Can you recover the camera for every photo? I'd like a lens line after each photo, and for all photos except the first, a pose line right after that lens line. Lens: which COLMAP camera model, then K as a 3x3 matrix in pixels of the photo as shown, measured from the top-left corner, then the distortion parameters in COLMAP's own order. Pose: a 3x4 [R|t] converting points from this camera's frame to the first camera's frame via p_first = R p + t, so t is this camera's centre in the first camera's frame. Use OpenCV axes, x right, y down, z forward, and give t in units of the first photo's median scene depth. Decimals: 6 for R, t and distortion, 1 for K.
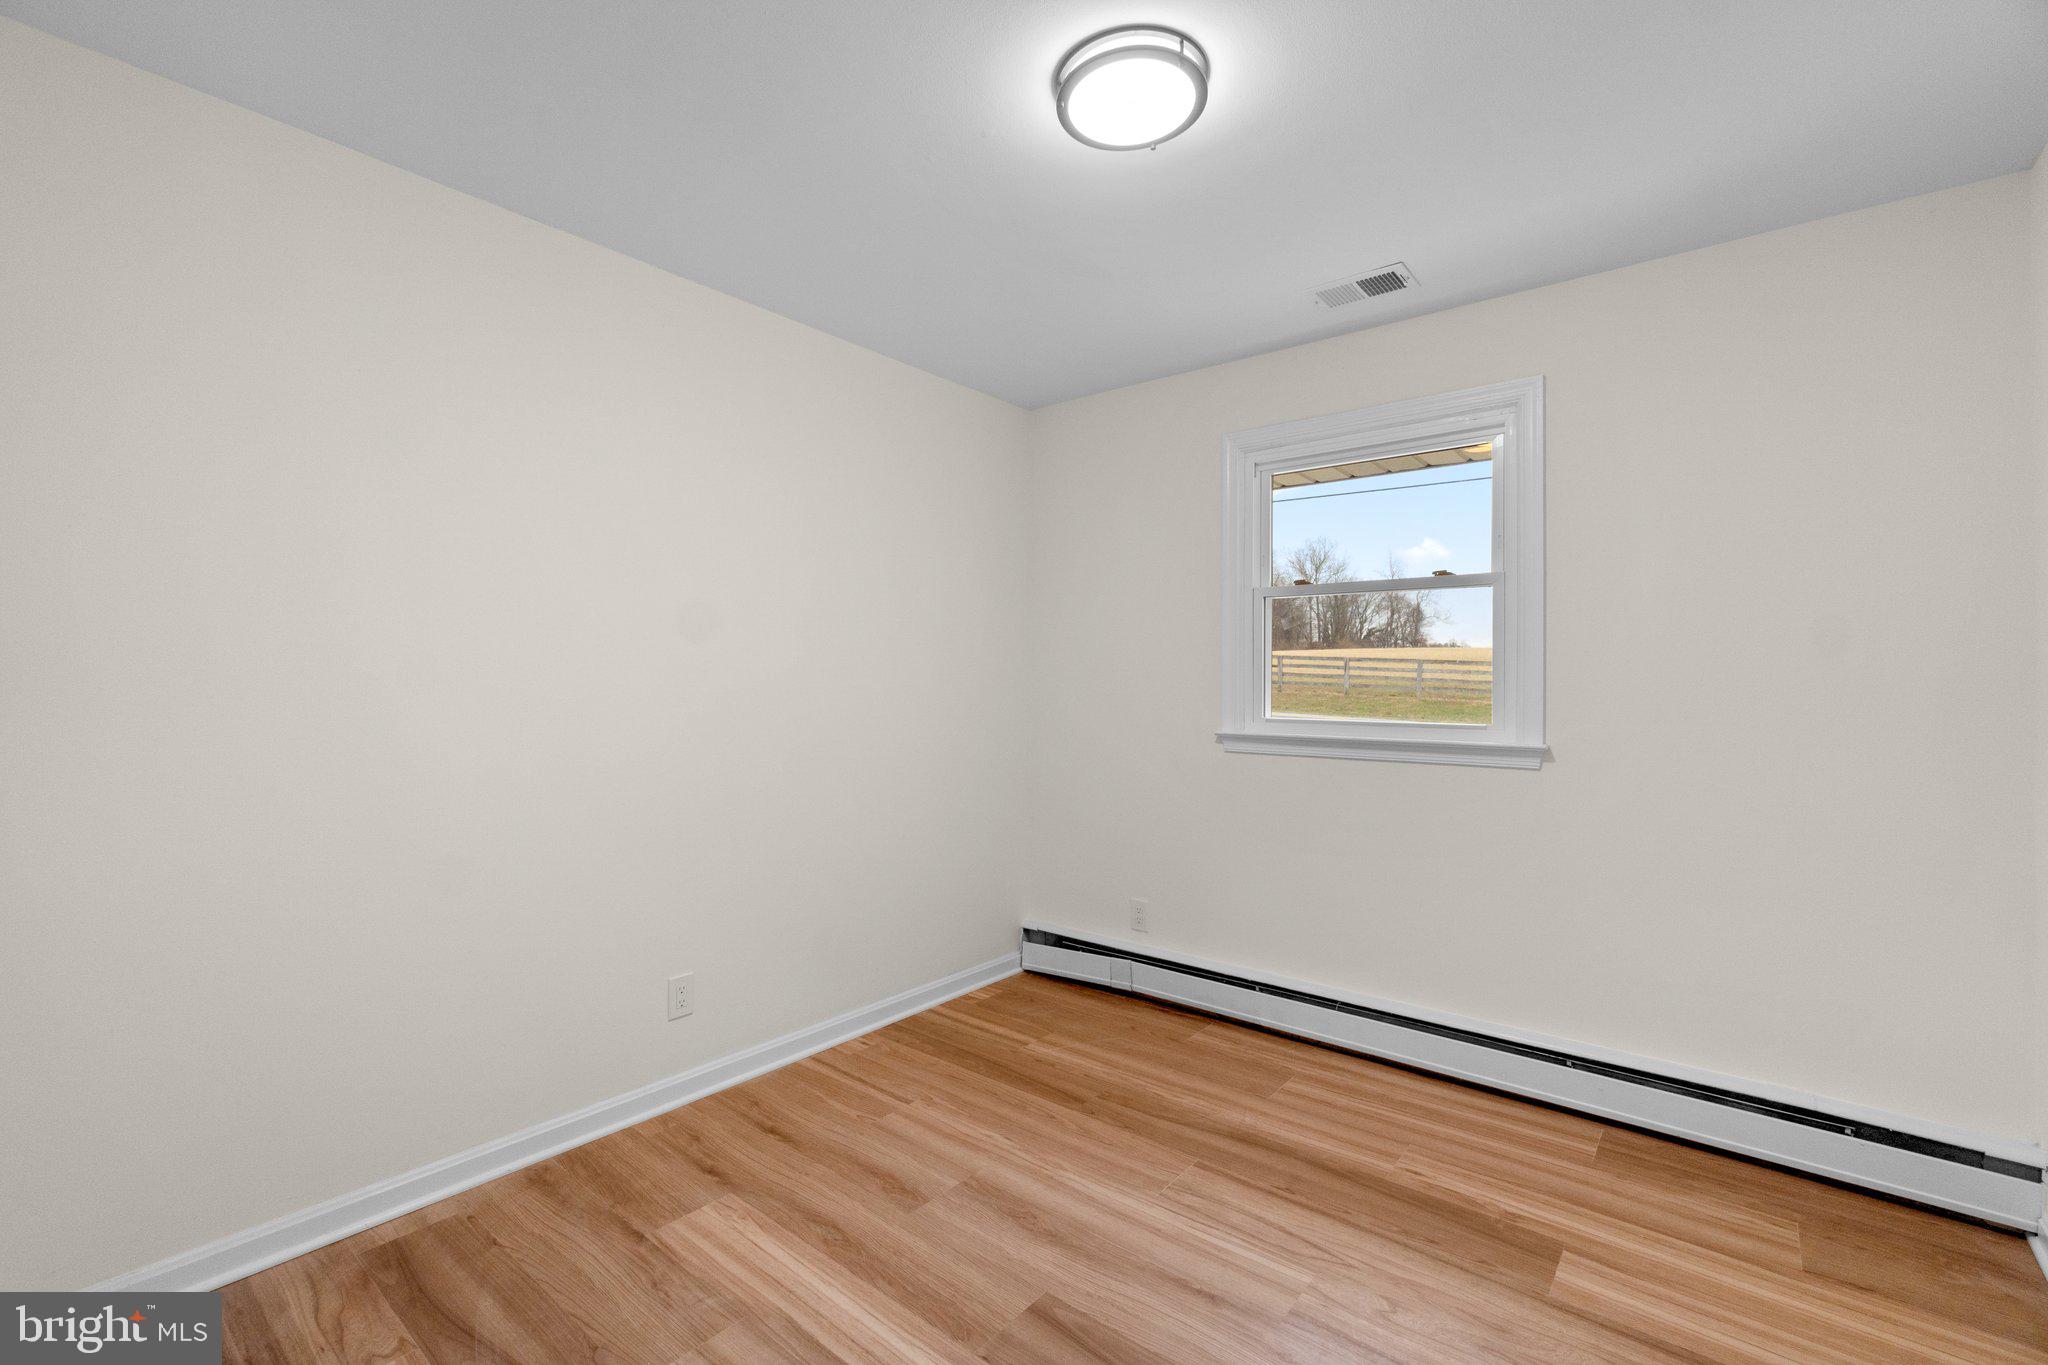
lens RADIAL K [[884.0, 0, 1022.3], [0, 884.0, 678.3], [0, 0, 1]] dist [-0.008099, 0.000504]
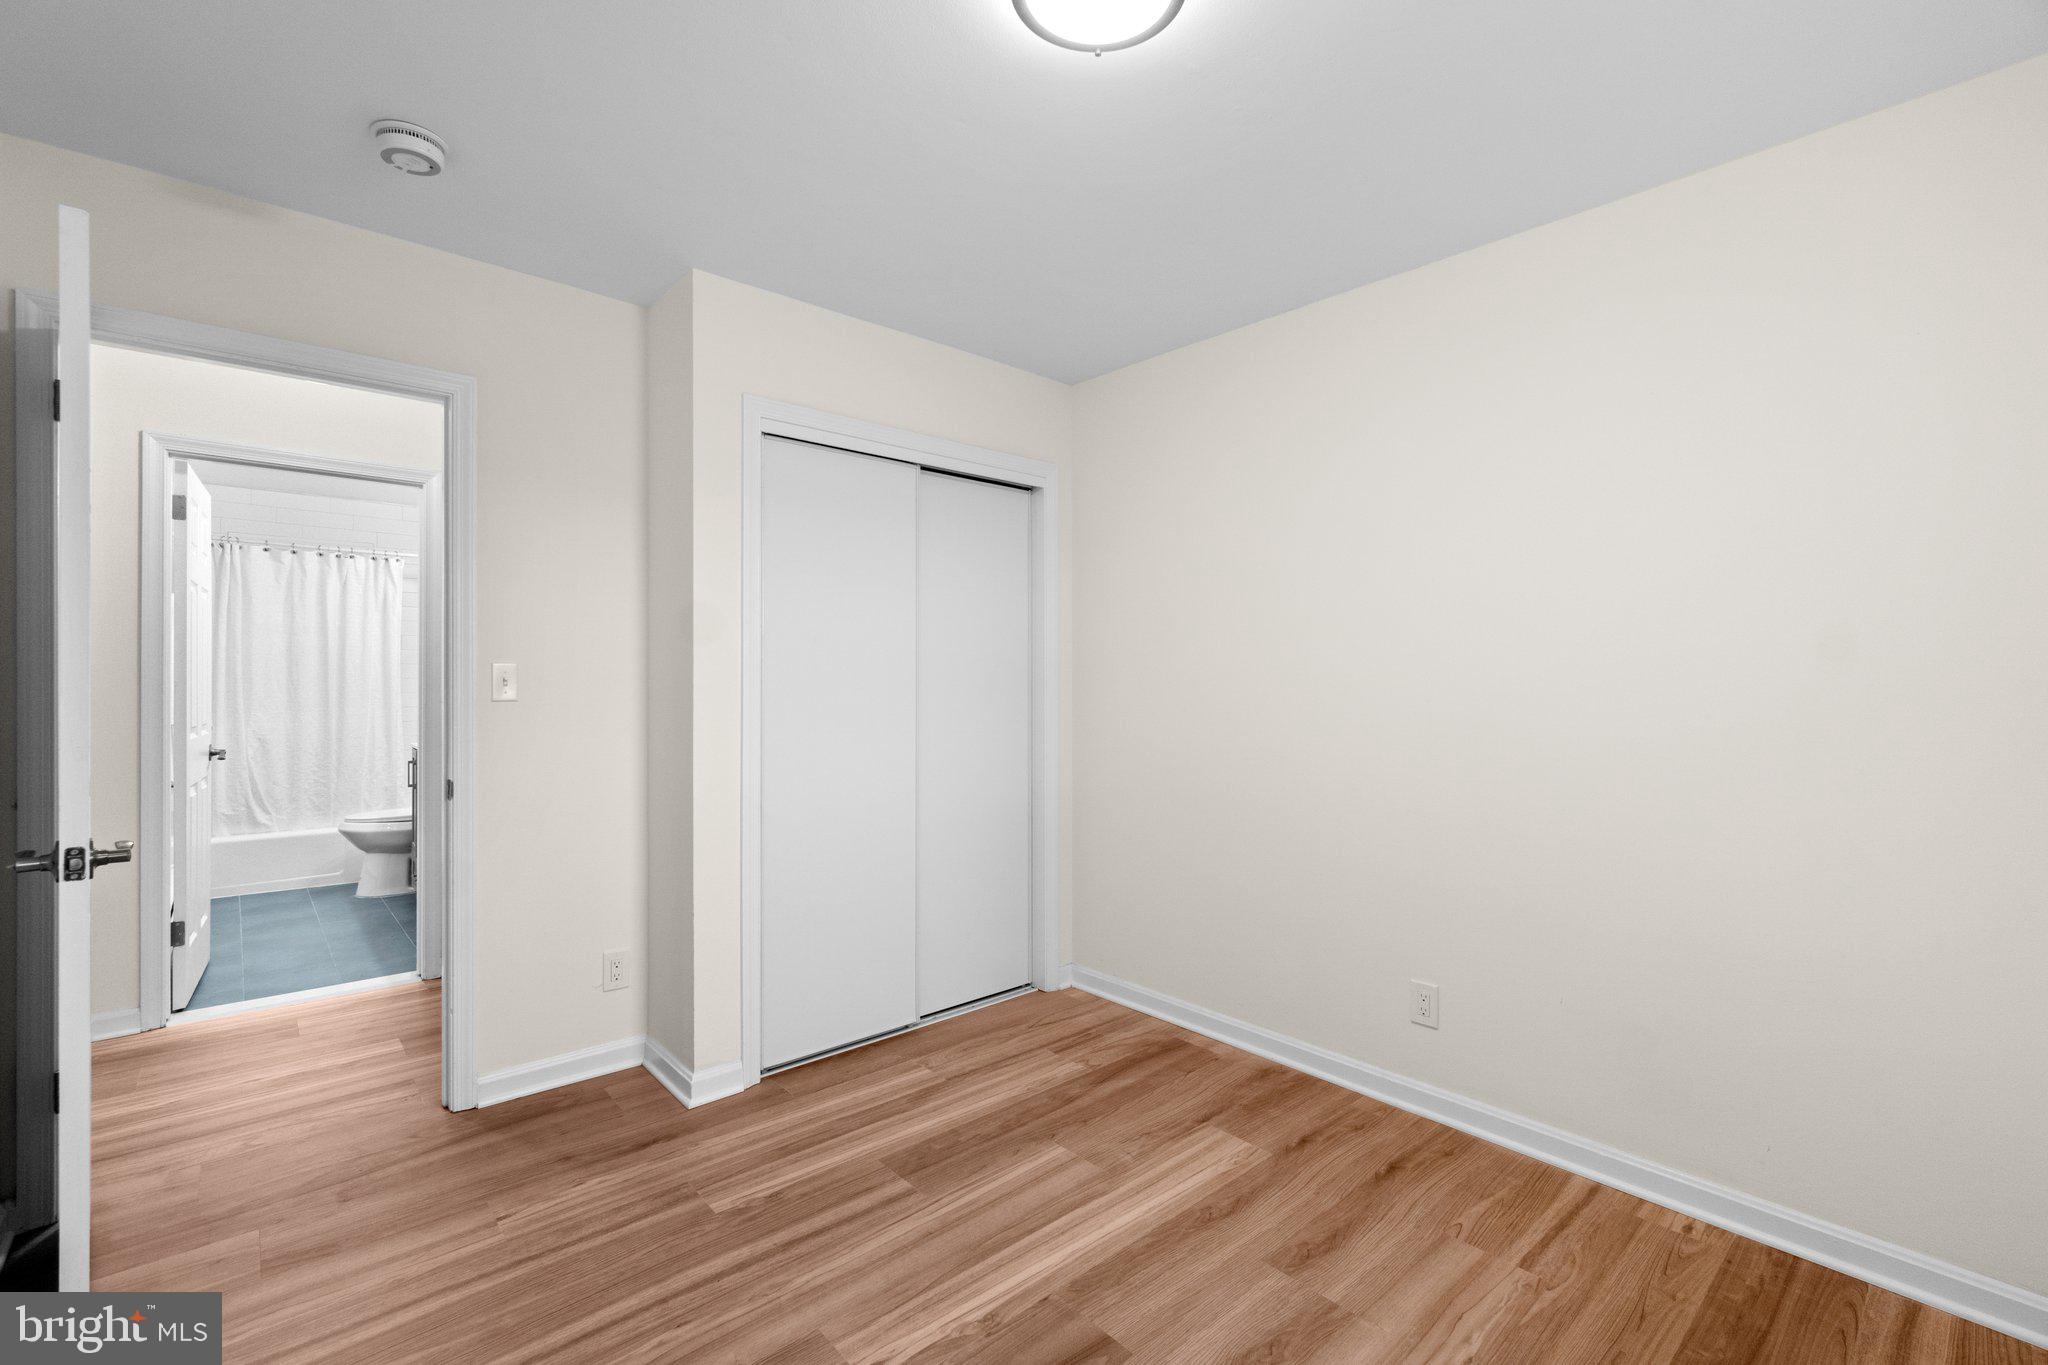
lens RADIAL K [[884.0, 0, 1020.5], [0, 884.0, 682.7], [0, 0, 1]] dist [-0.008099, 0.000504]
pose [[-0.154247, -0.002791, -0.988028, 0.731287], [-0.008810, 0.999960, -0.001449, 0.009938], [0.987993, 0.008481, -0.154265, 0.796109]]
